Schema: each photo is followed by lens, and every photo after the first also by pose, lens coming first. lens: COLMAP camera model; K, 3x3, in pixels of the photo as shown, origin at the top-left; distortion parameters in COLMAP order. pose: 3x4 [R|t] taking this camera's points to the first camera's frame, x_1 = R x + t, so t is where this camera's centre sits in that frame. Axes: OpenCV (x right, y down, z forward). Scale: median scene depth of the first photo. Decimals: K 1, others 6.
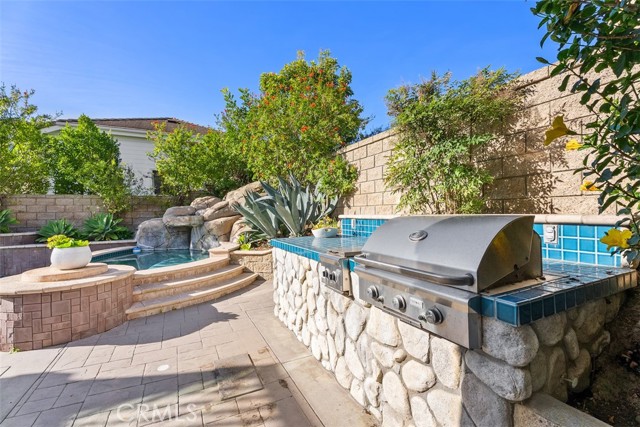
lens RADIAL K [[285.7, 0, 319.9], [0, 285.7, 213.4], [0, 0, 1]] dist [0.003641, -0.001872]
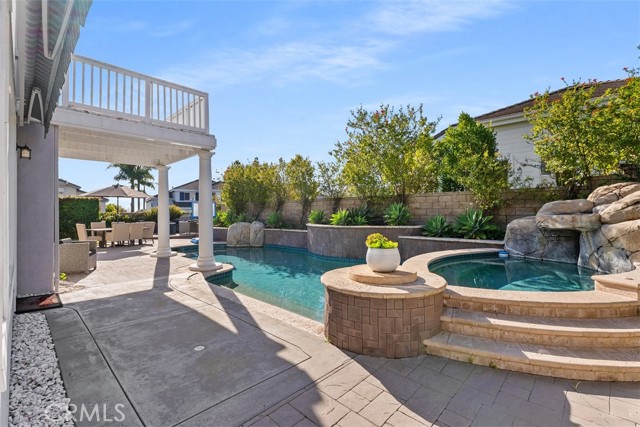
lens RADIAL K [[285.7, 0, 336.9], [0, 285.7, 207.3], [0, 0, 1]] dist [0.003641, -0.001872]
pose [[0.335068, -0.001622, -0.942192, -0.019248], [-0.000938, 0.999997, -0.002056, -0.006040], [0.942193, 0.001573, 0.335066, 0.263506]]
